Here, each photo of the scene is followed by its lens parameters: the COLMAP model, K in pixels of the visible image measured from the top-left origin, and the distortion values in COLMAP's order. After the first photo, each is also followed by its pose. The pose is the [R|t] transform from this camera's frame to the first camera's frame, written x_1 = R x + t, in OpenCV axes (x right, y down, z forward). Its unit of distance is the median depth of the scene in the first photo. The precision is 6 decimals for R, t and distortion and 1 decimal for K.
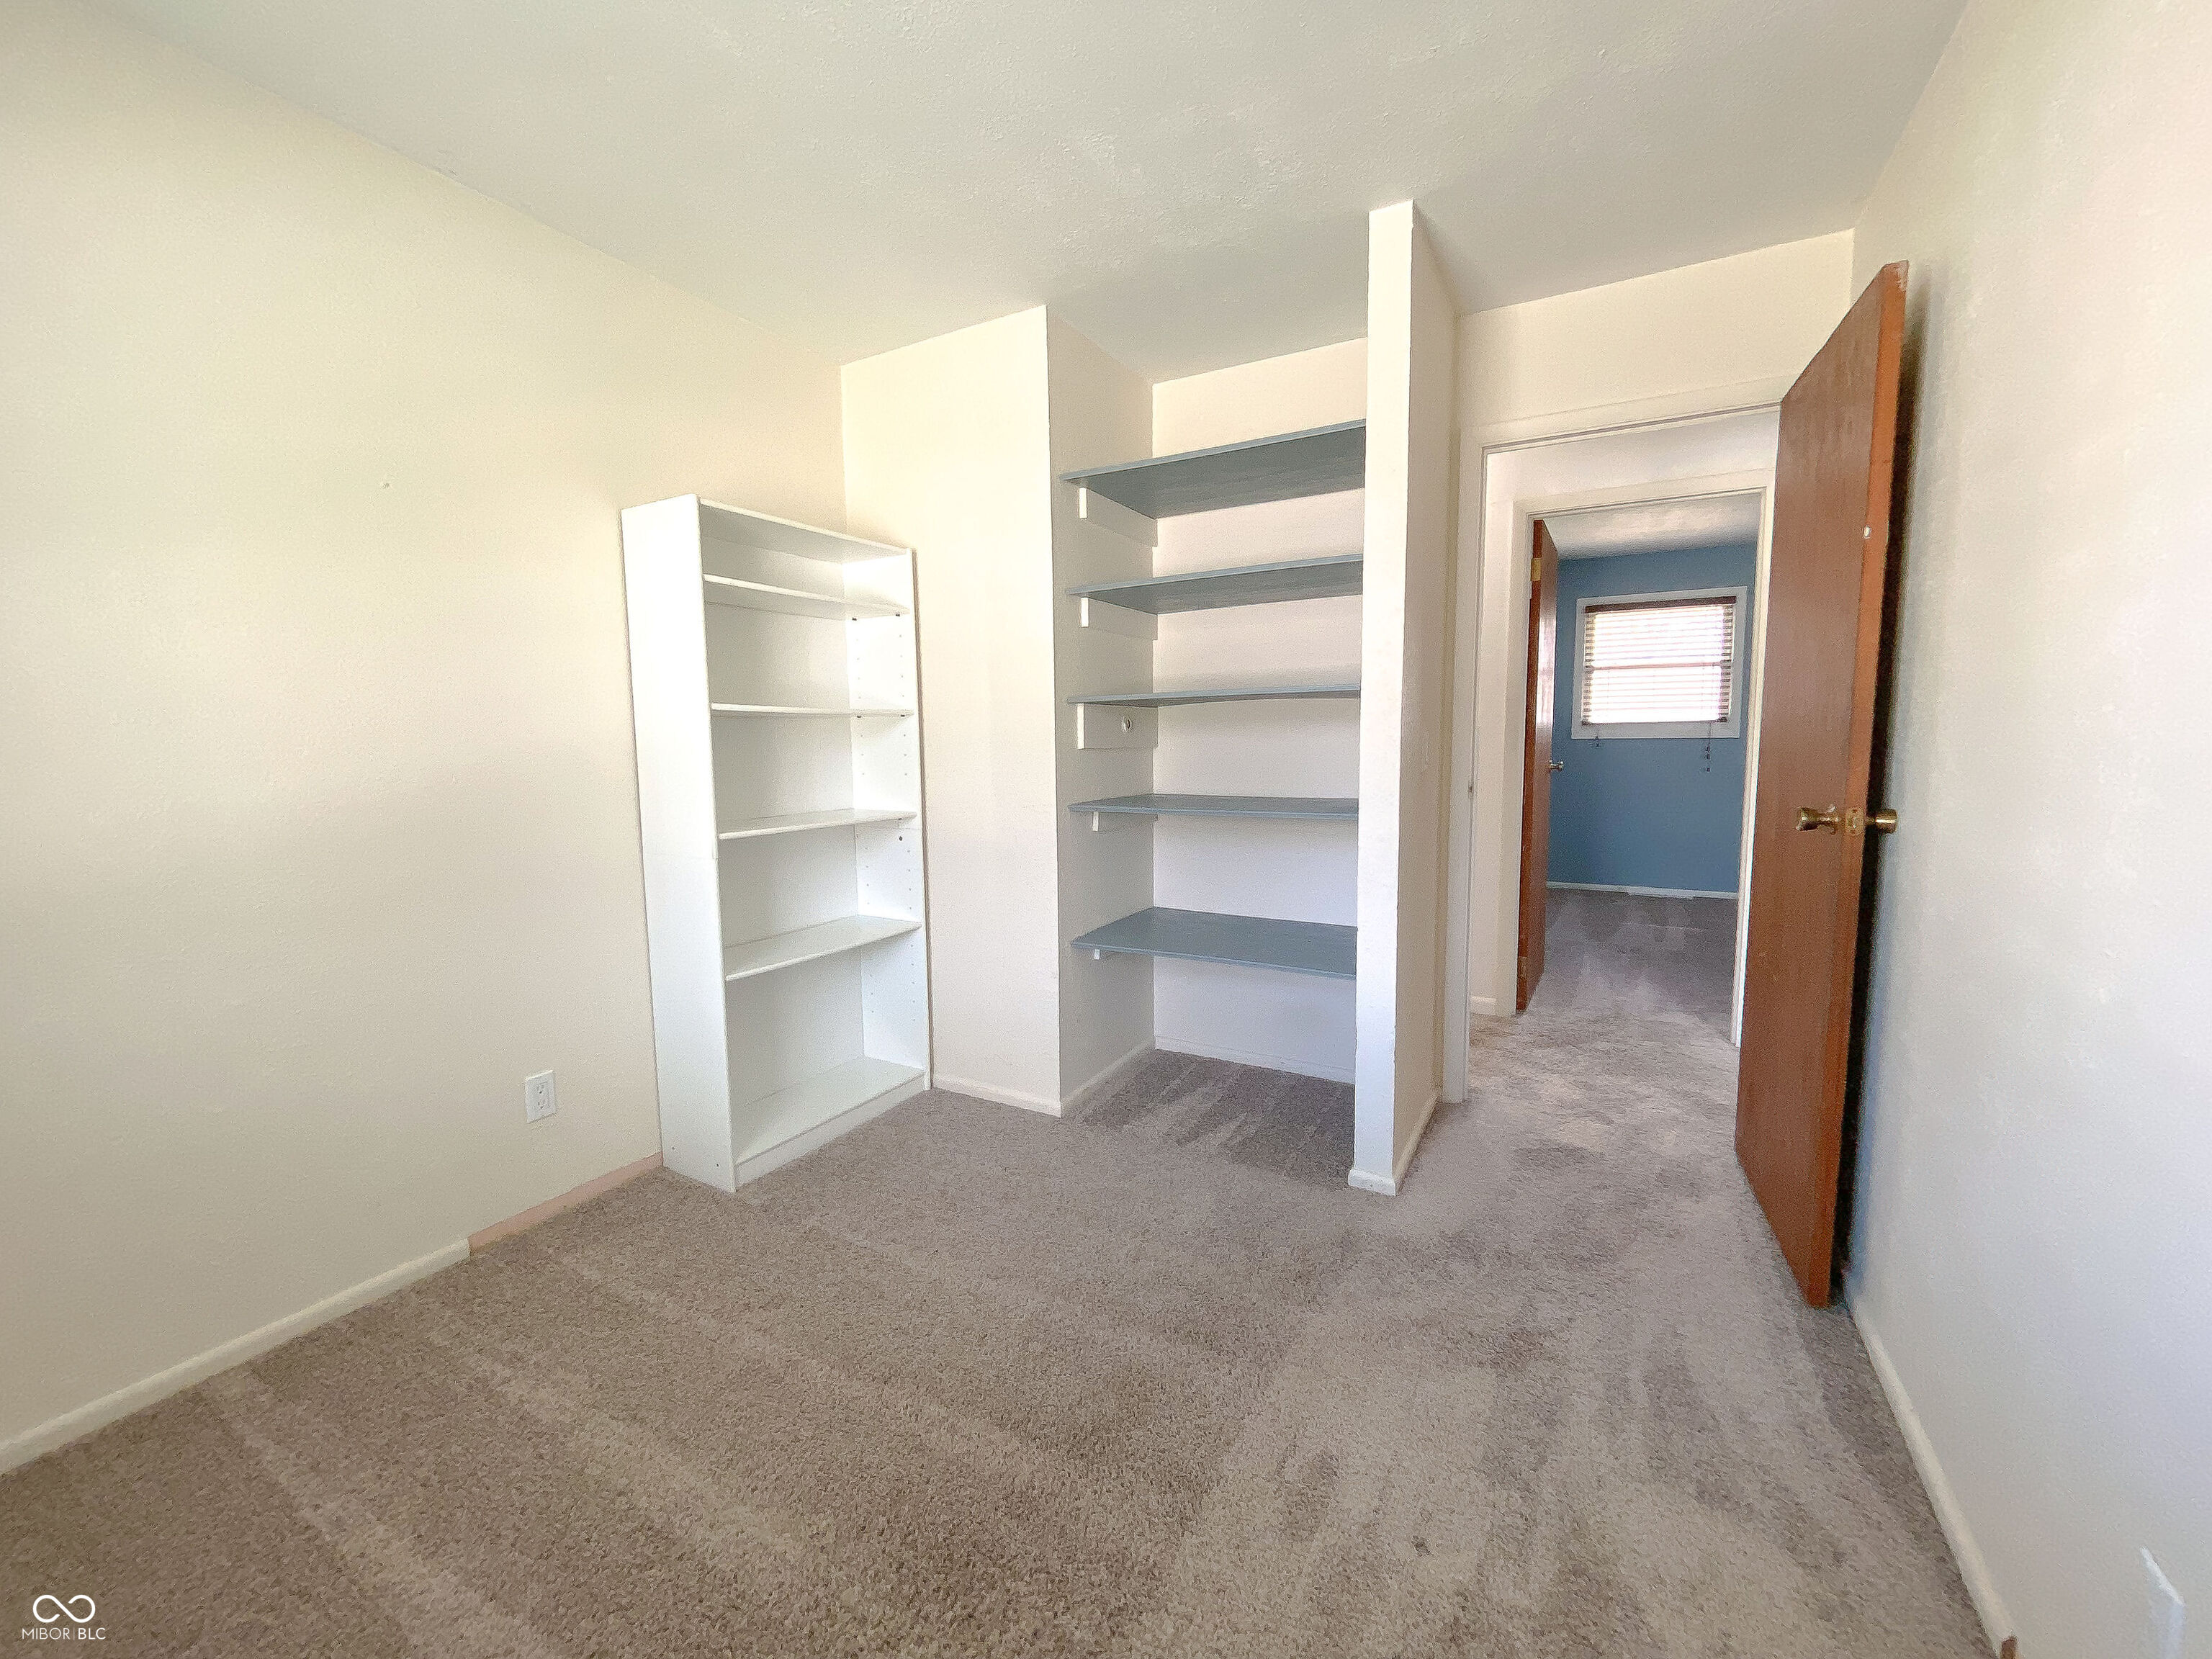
lens RADIAL K [[942.4, 0, 1106.0], [0, 942.4, 829.5], [0, 0, 1]] dist [-0.023745, -0.000237]
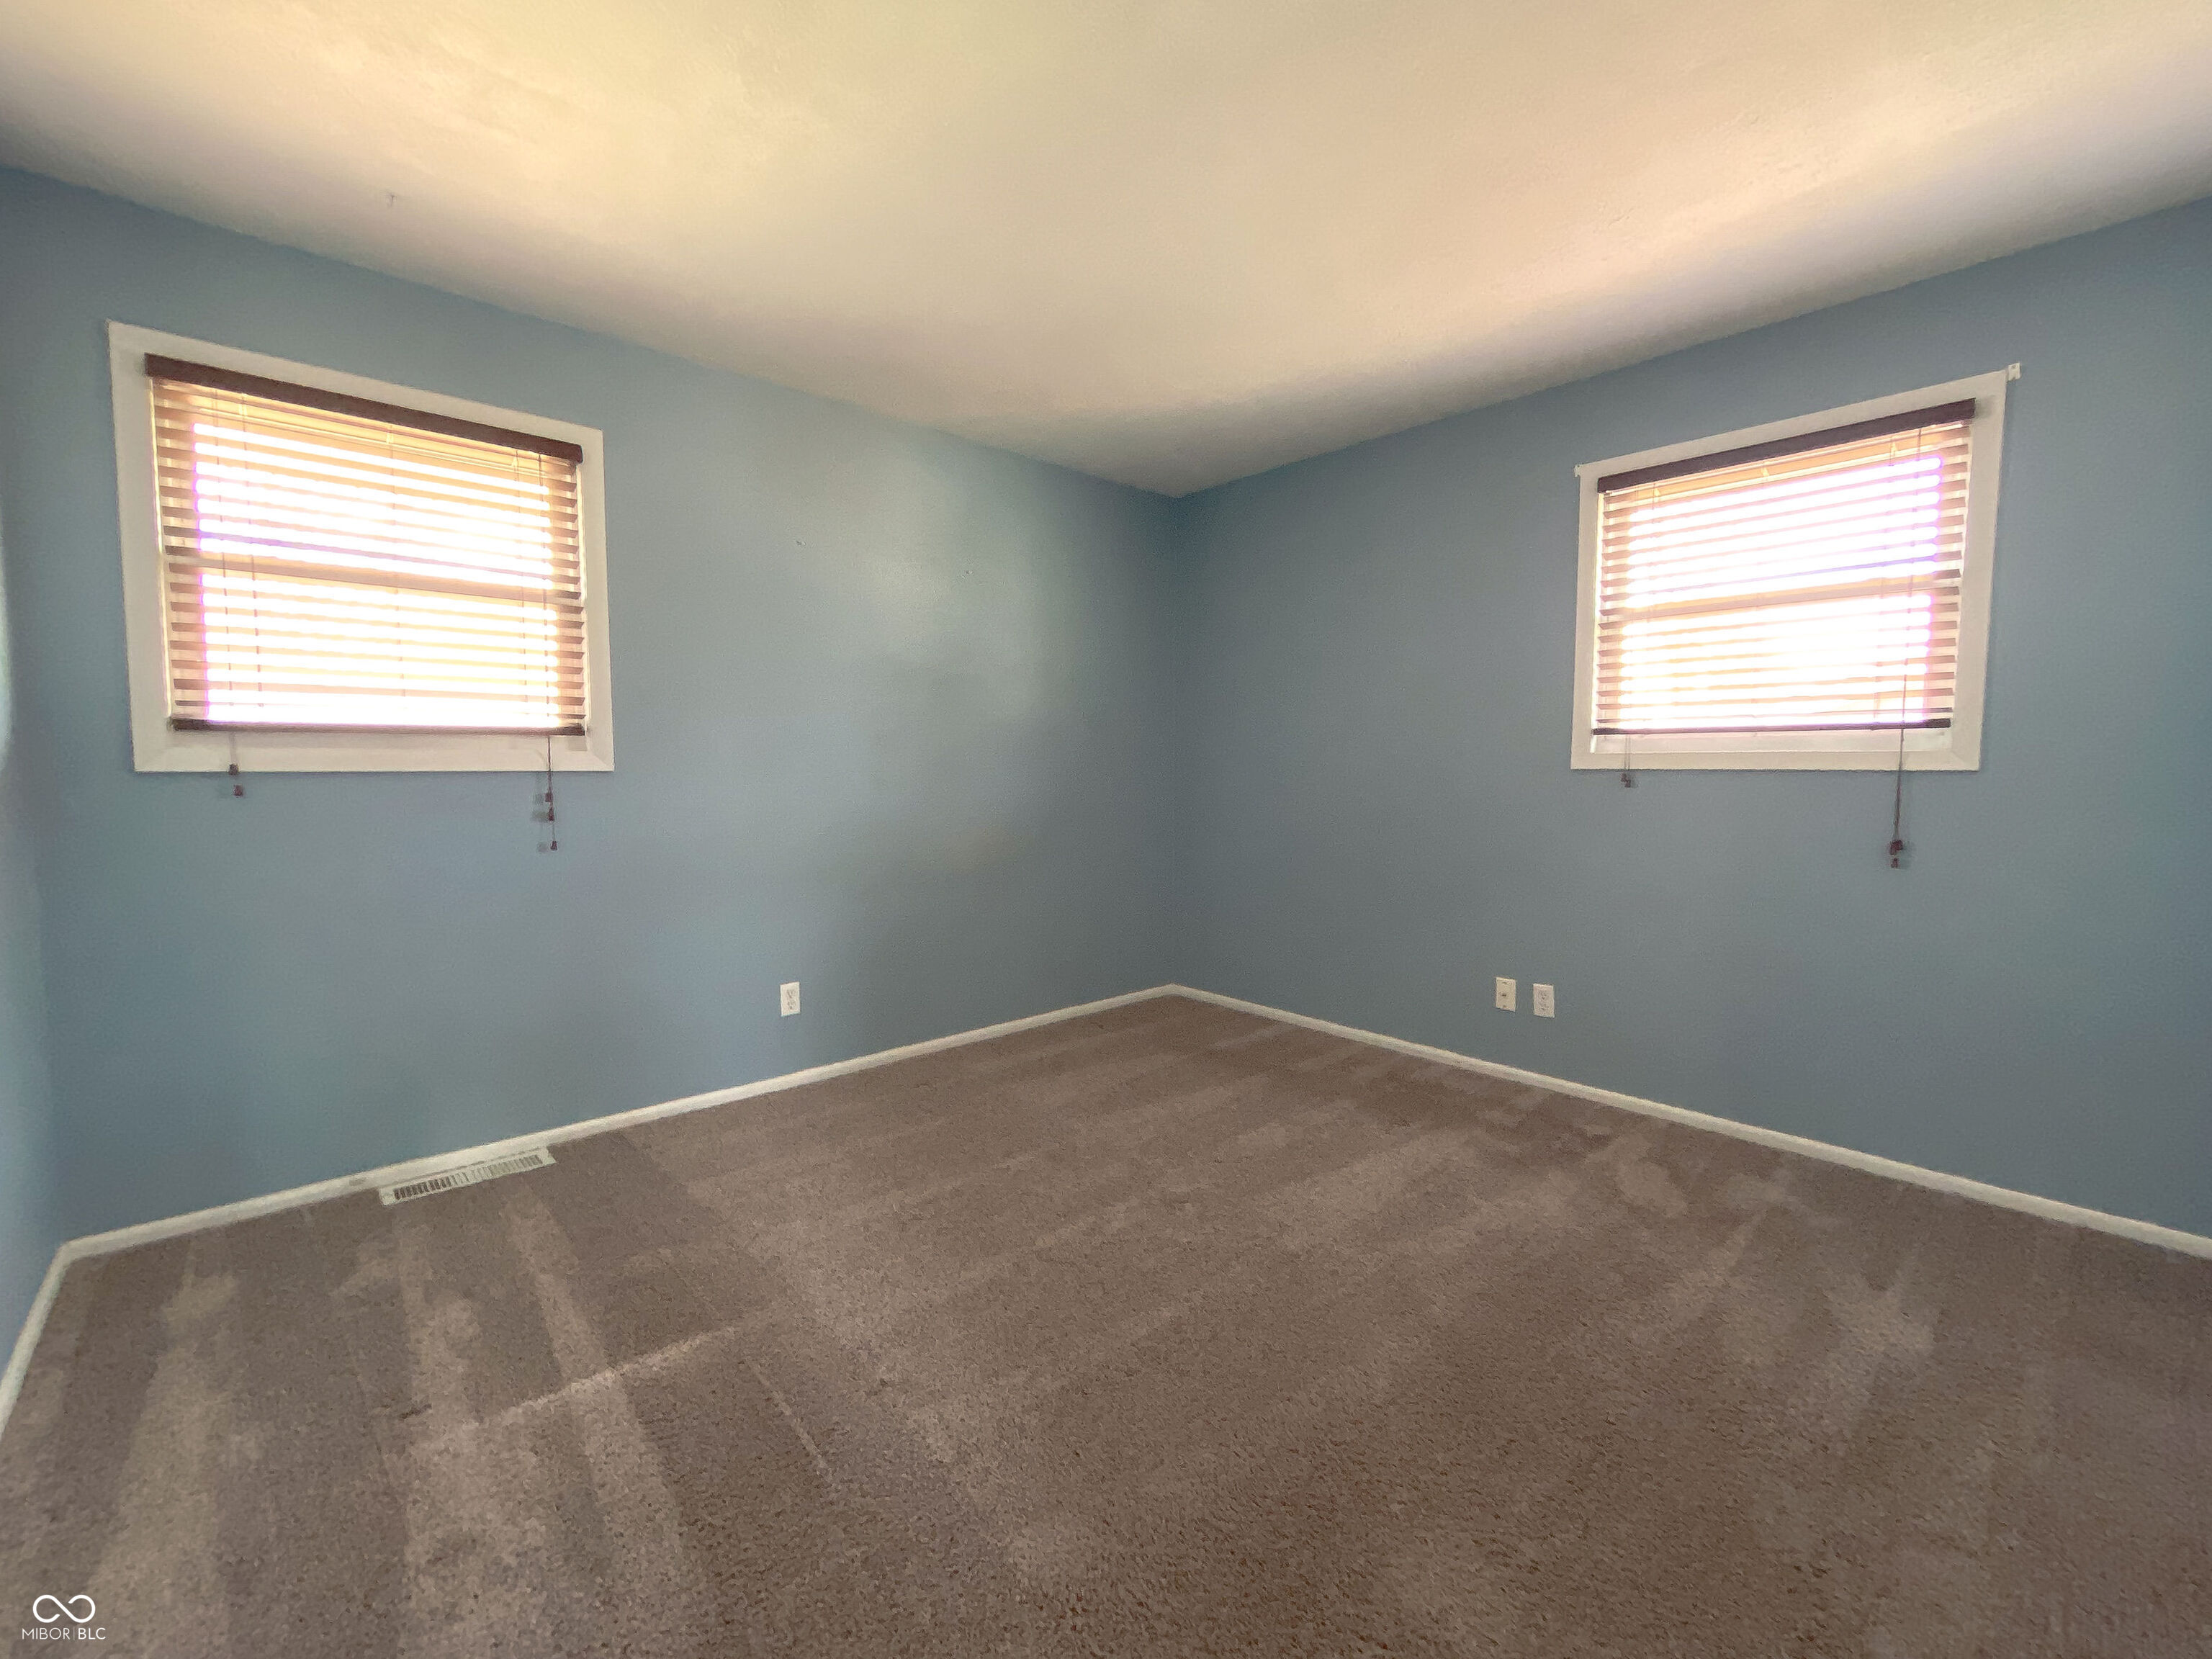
lens RADIAL K [[942.4, 0, 1106.0], [0, 942.4, 829.5], [0, 0, 1]] dist [-0.023745, -0.000237]
pose [[-0.195308, -0.058294, 0.979008, 0.184344], [0.098190, 0.992054, 0.078659, -0.081571], [-0.975814, 0.111491, -0.188032, 0.845879]]
